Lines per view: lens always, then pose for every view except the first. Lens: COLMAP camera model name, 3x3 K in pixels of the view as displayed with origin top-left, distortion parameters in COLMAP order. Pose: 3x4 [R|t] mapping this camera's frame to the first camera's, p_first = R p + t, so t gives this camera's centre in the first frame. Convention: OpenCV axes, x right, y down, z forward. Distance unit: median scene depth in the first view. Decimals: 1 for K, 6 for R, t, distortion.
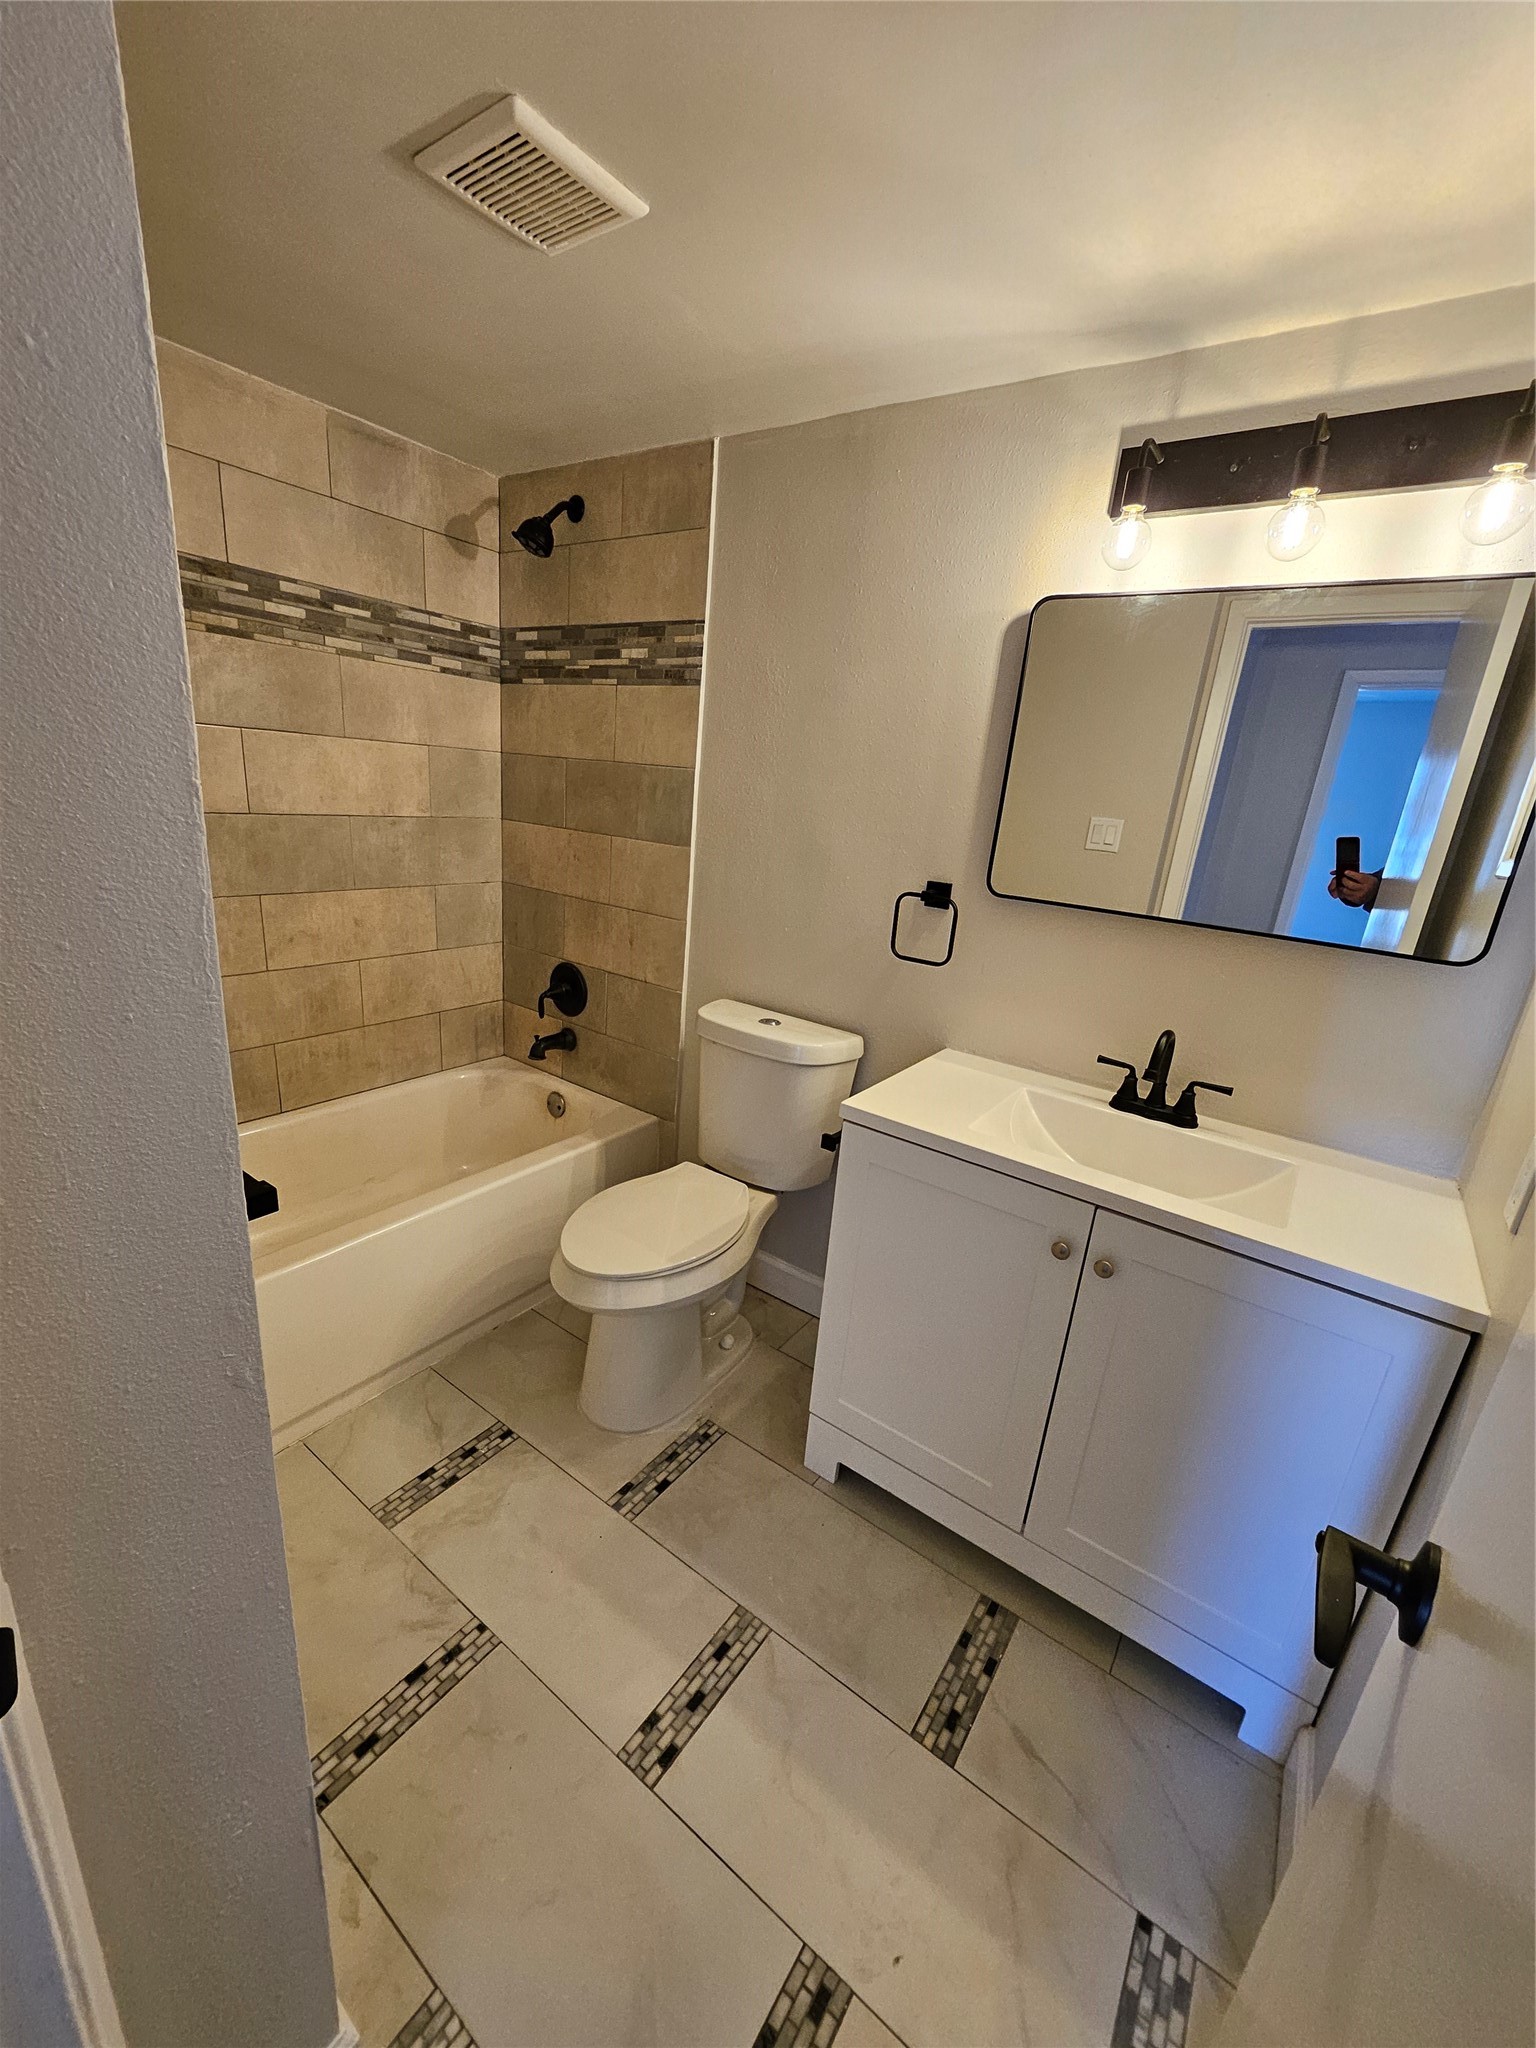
lens RADIAL K [[810.9, 0, 769.2], [0, 810.9, 1029.2], [0, 0, 1]] dist [-0.003455, -0.000823]
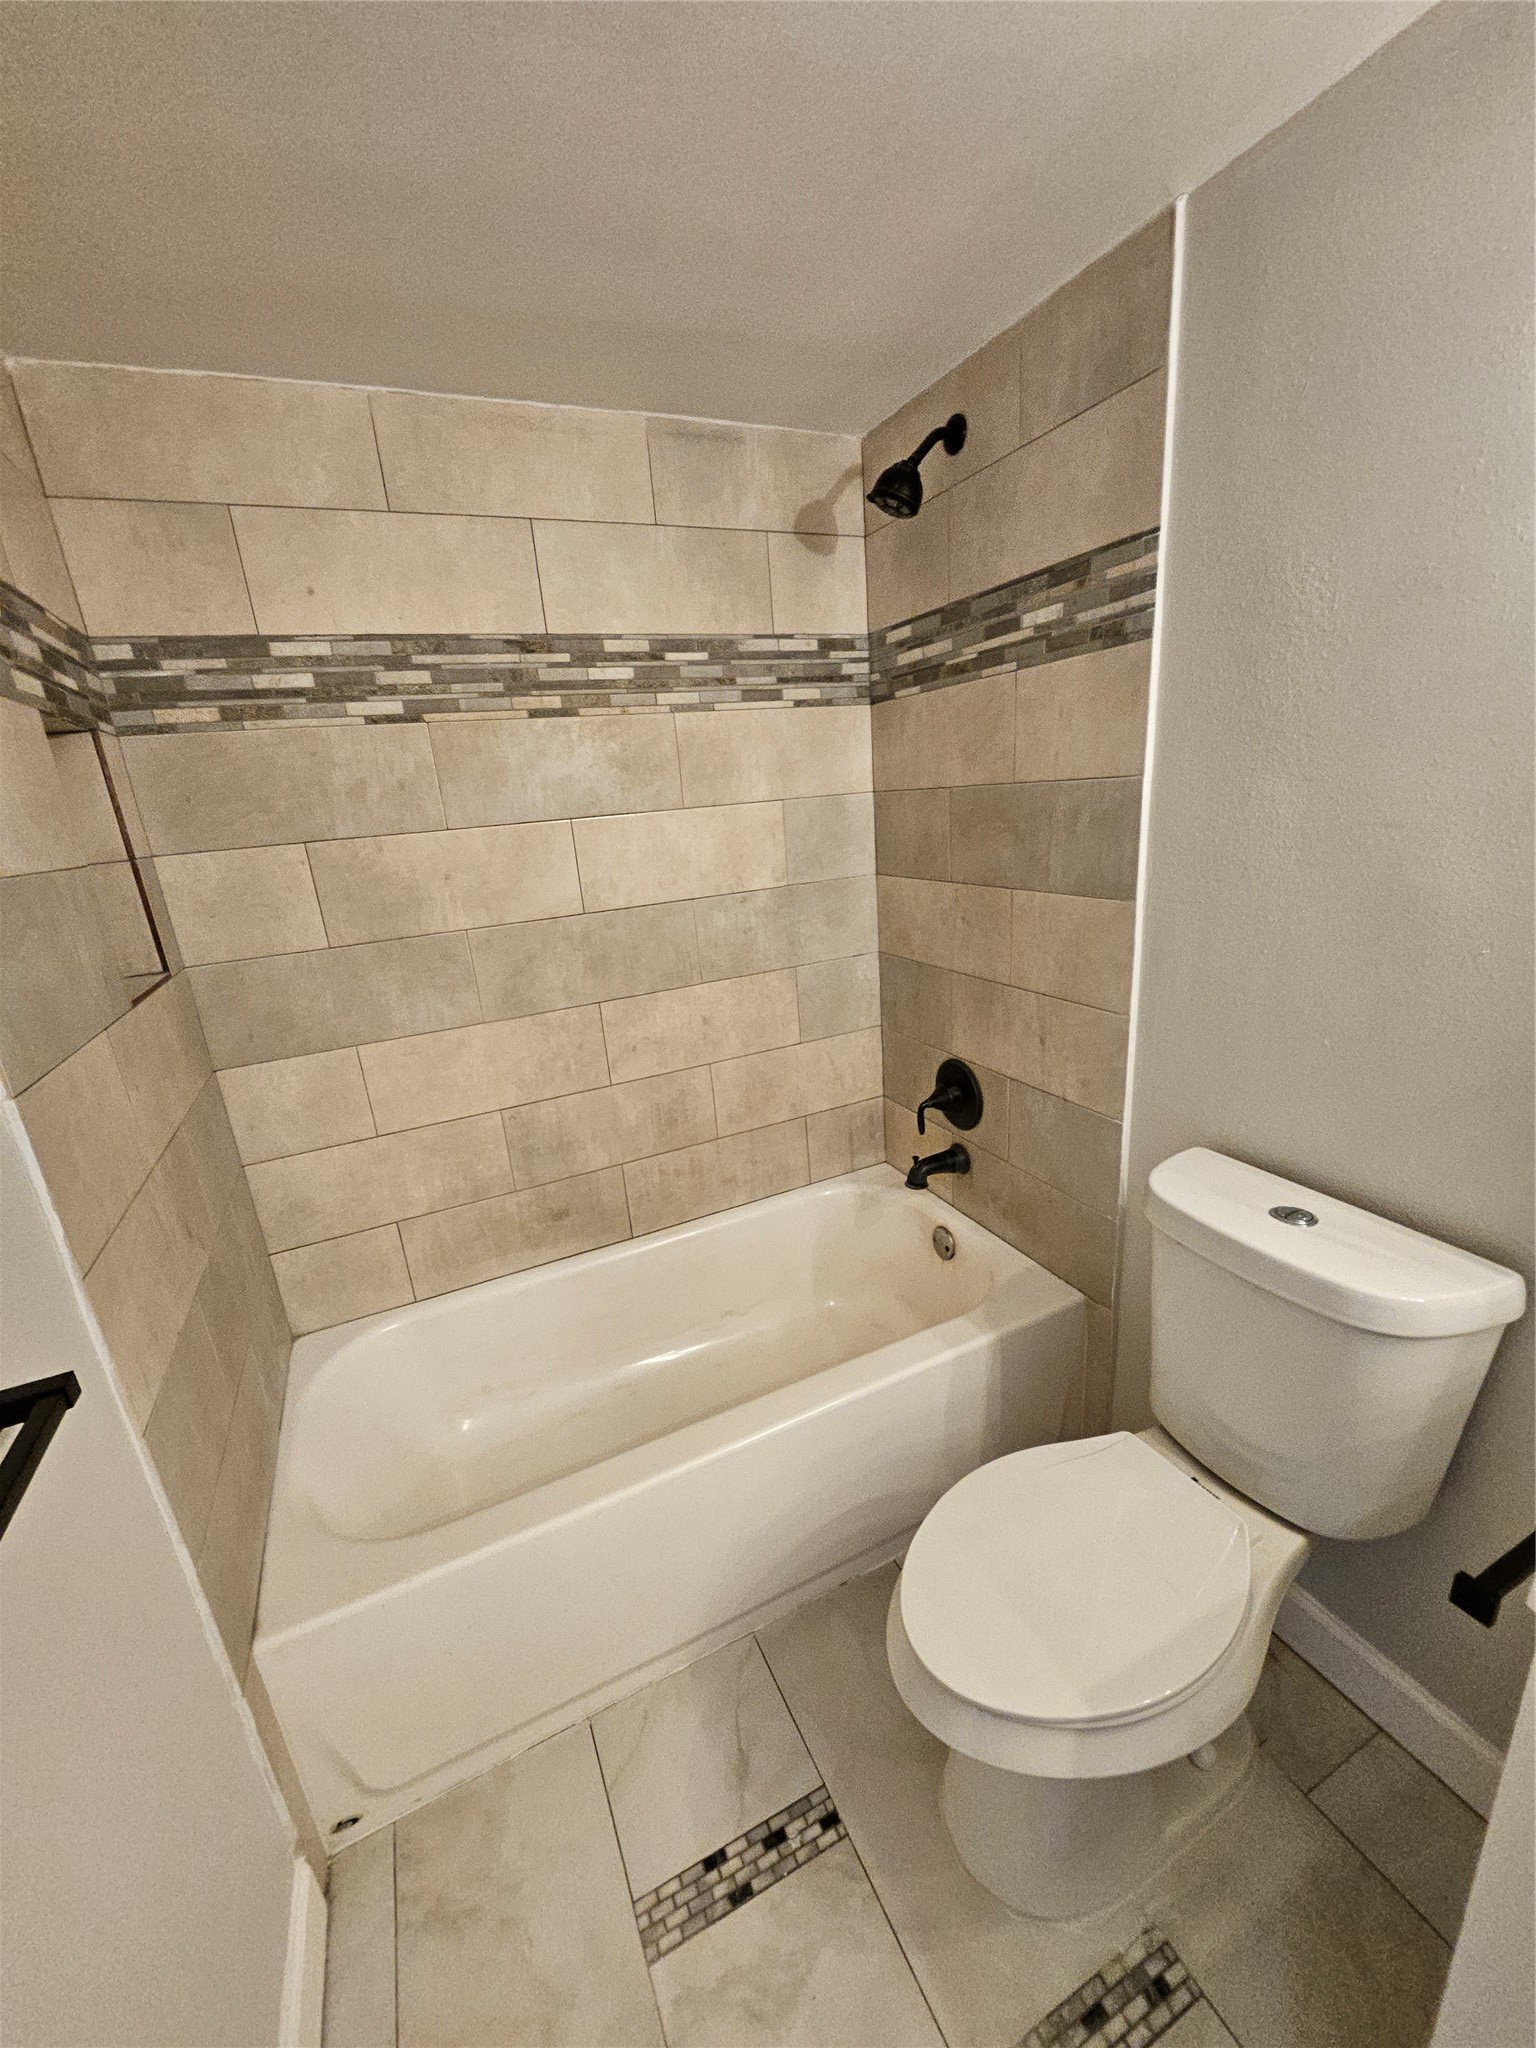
lens RADIAL K [[810.9, 0, 750.9], [0, 810.9, 1036.2], [0, 0, 1]] dist [-0.003455, -0.000823]
pose [[0.851237, -0.001834, -0.524778, -0.022574], [-0.000783, 0.999988, -0.004765, -0.119140], [0.524780, 0.004467, 0.851226, 0.318523]]
